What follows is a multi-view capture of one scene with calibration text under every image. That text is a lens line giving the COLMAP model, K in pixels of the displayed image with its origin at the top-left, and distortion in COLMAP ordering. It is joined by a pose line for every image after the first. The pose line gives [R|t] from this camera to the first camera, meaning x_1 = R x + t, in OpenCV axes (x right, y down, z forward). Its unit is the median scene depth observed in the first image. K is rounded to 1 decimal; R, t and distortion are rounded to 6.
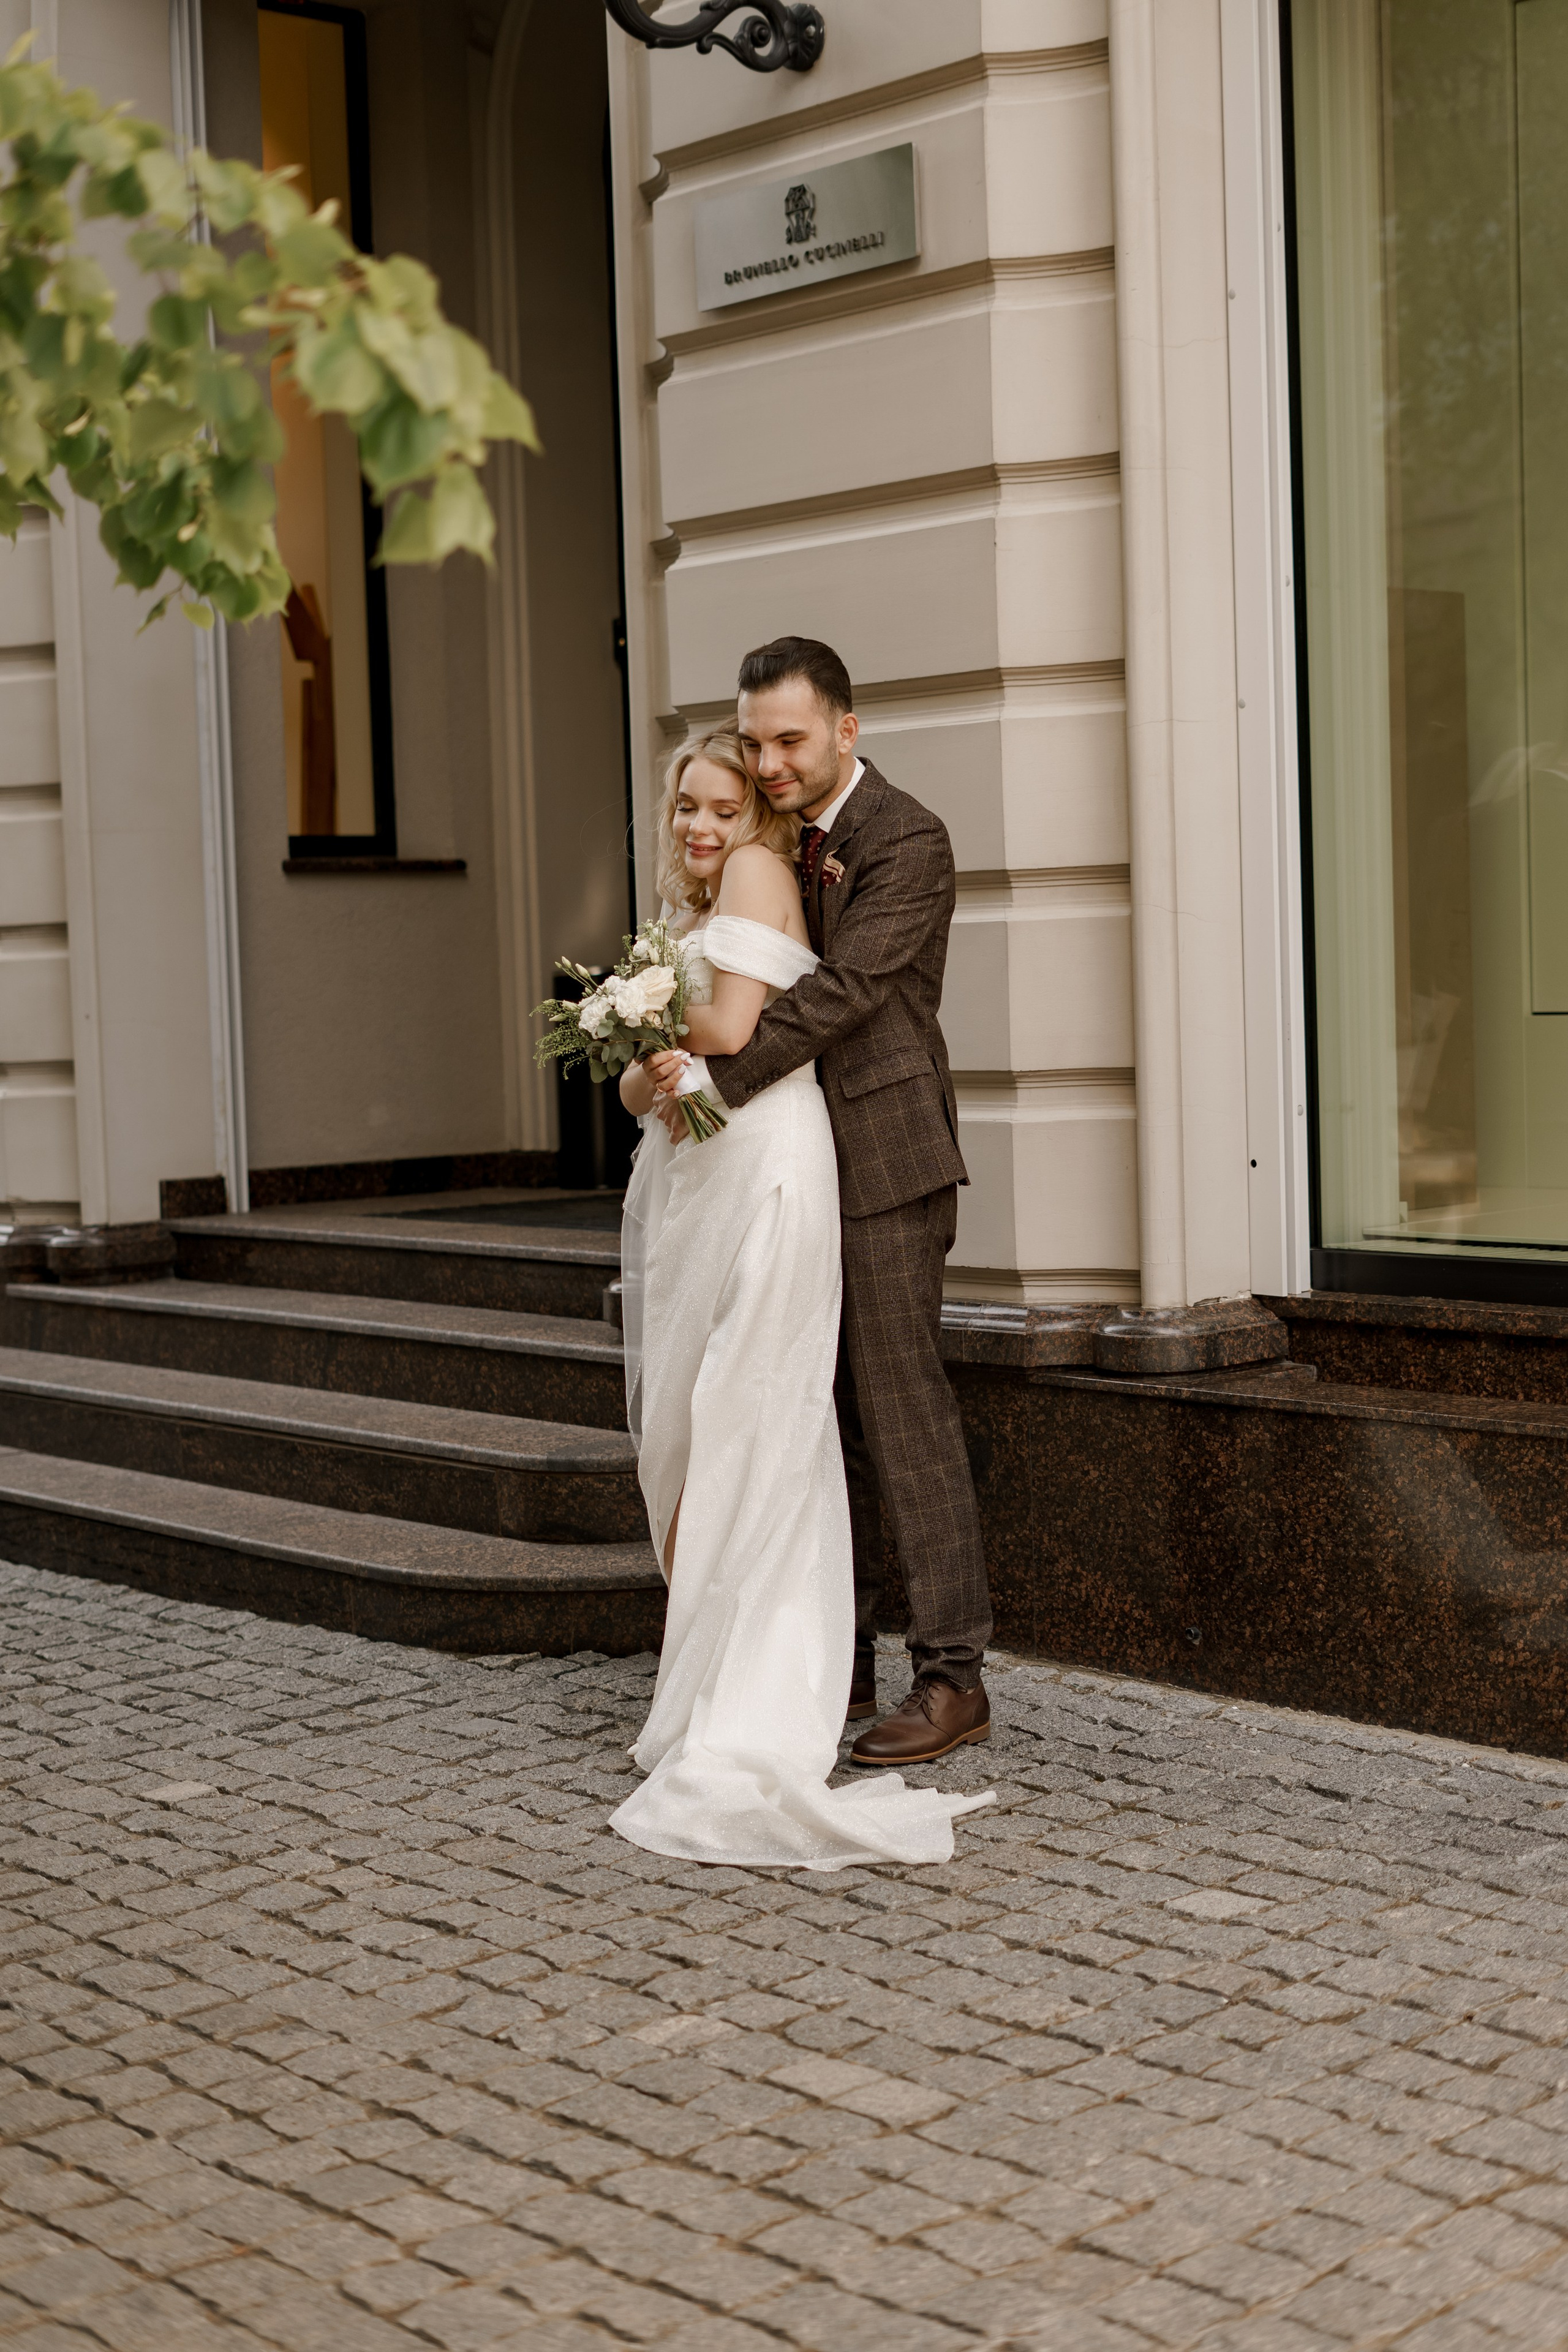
lens RADIAL K [[3465.2, 0, 784.0], [0, 3465.2, 1176.0], [0, 0, 1]] dist [-0.026256, 0.027494]
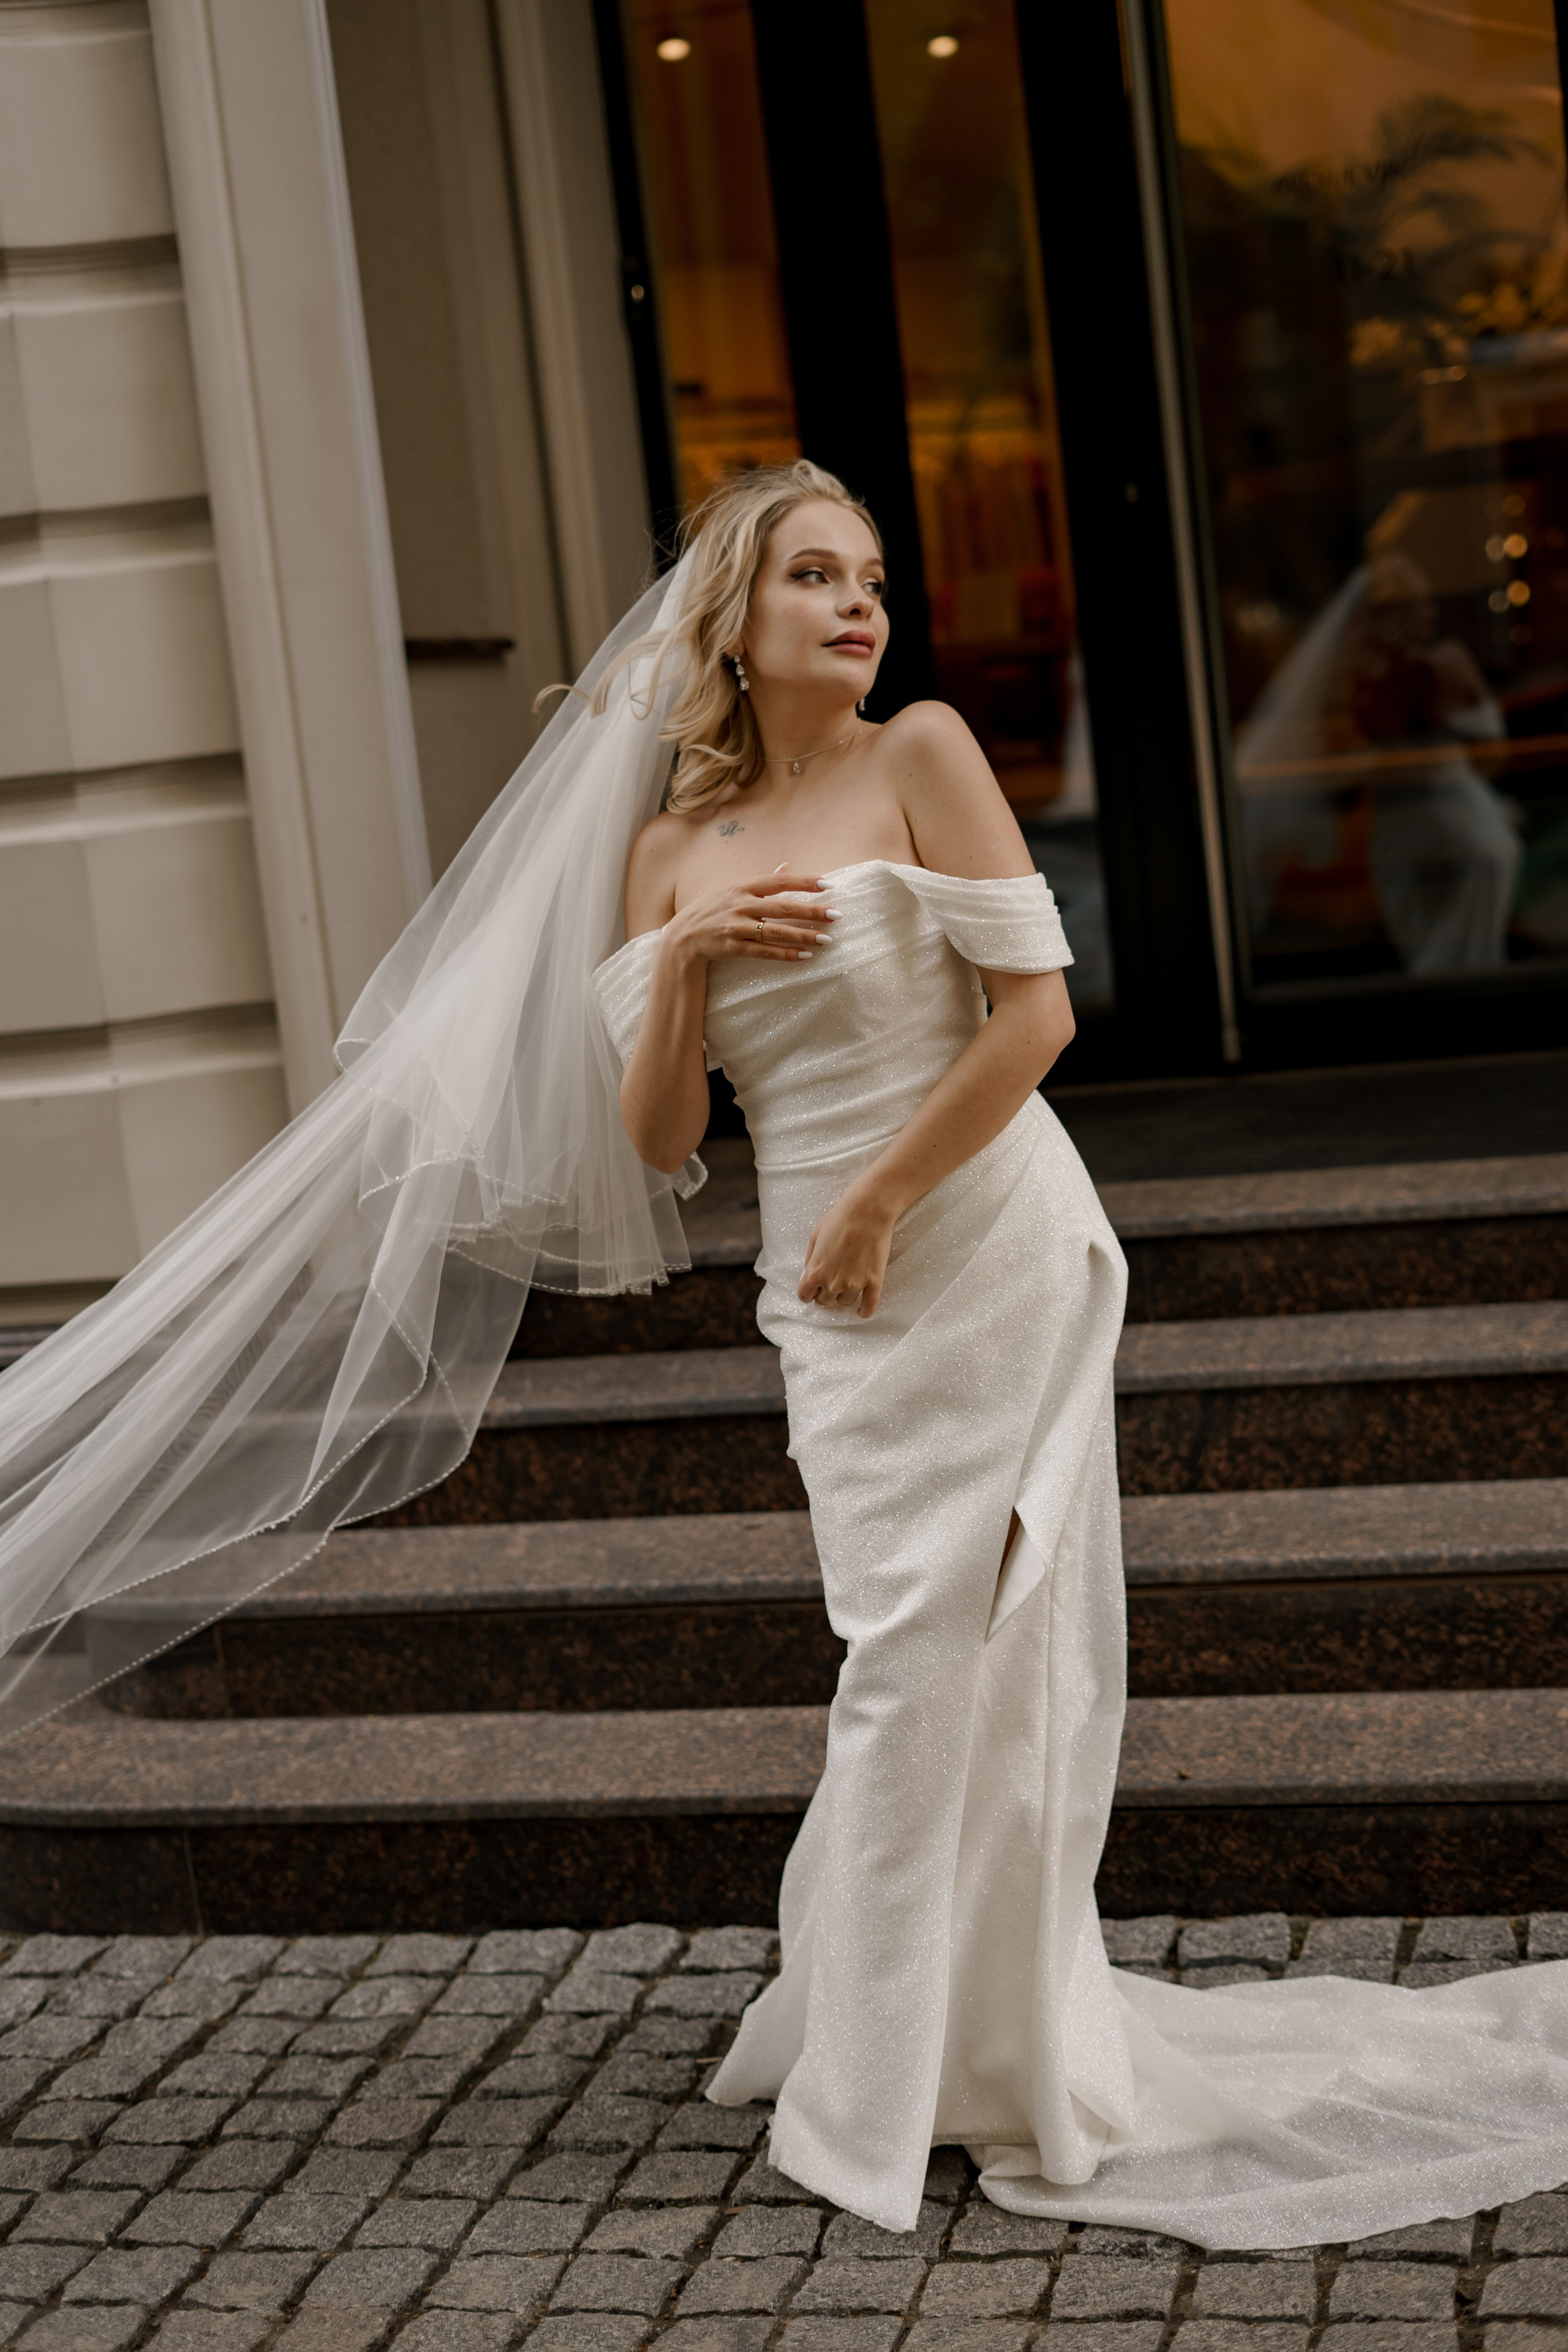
lens RADIAL K [[3460.9, 0, 784.0], [0, 3460.9, 1176.0], [0, 0, 1]] dist [-0.041074, 0.060005]
pose [[0.831848, -0.134400, 0.538484, -0.633502], [0.118647, 0.990870, 0.064025, -0.045491], [-0.542173, 0.010630, 0.840200, 0.712798]]
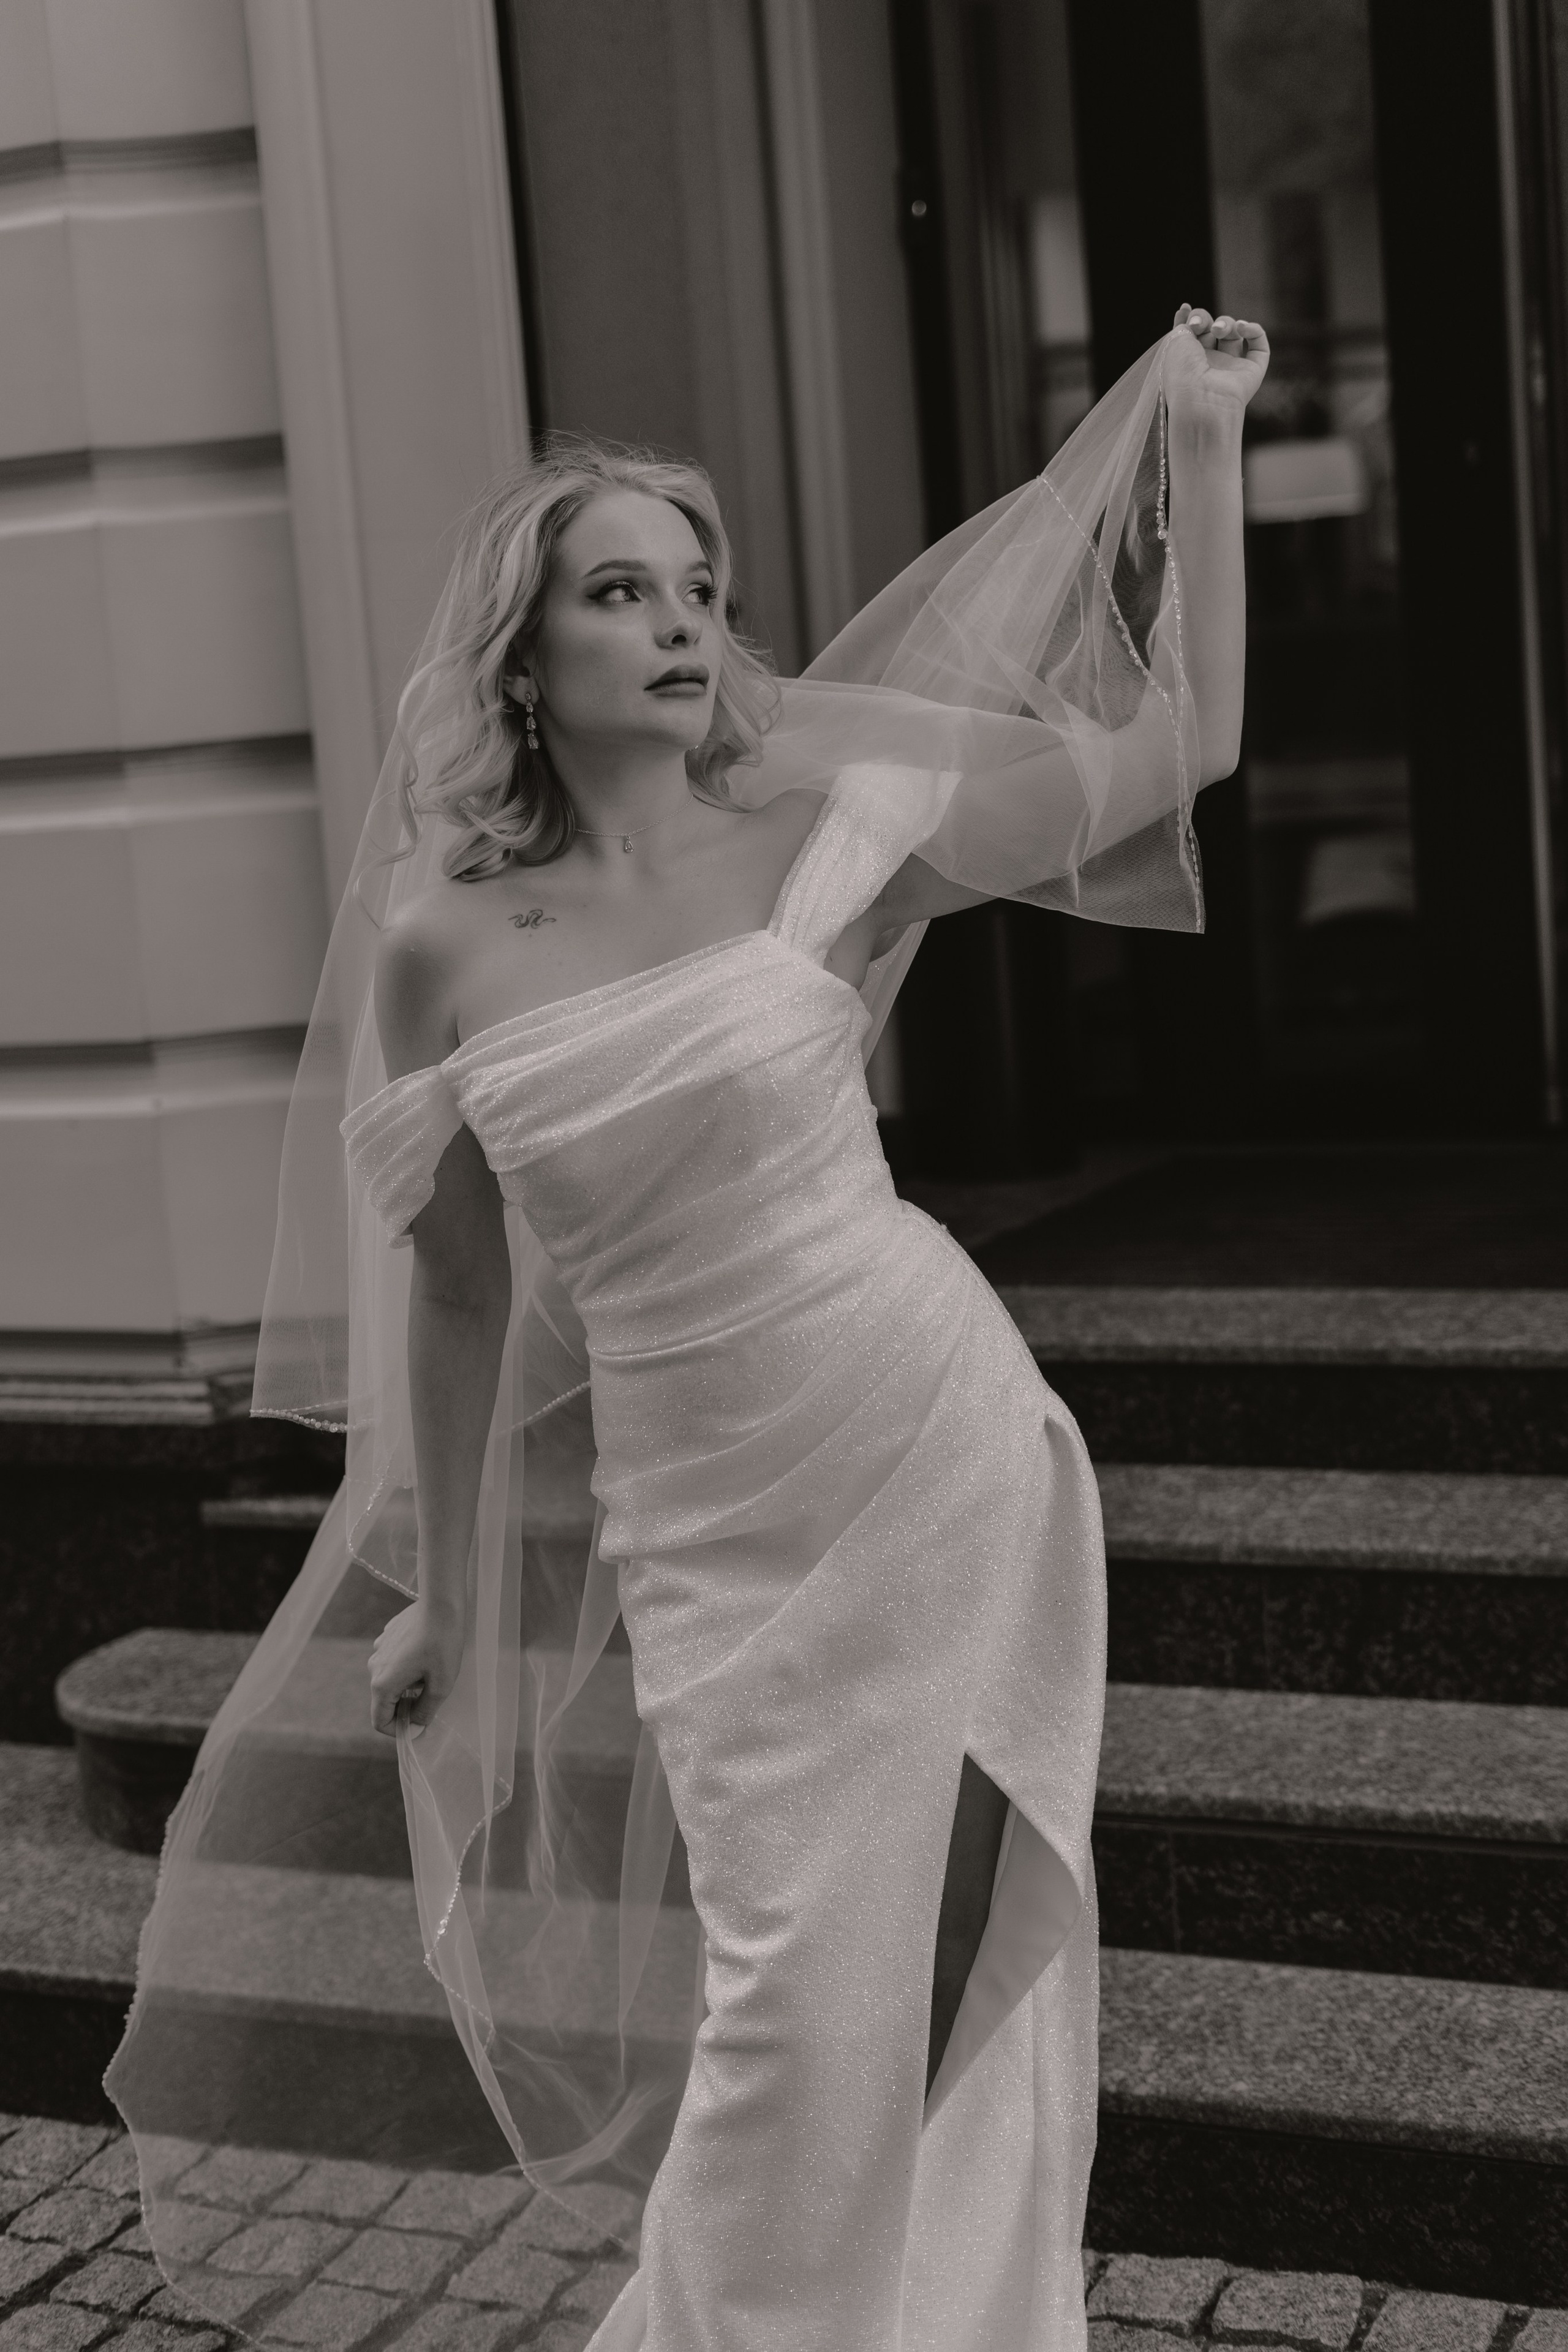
lens RADIAL K [[3447.8, 0, 784.0], [0, 3447.8, 1176.0], [0, 0, 1]] dist [-0.012698, -0.012268]
pose [[0.914927, -0.094338, 0.392440, -0.487701], [0.073872, 0.995017, 0.066966, -0.057505], [-0.396801, -0.032278, 0.917337, 0.780362]]
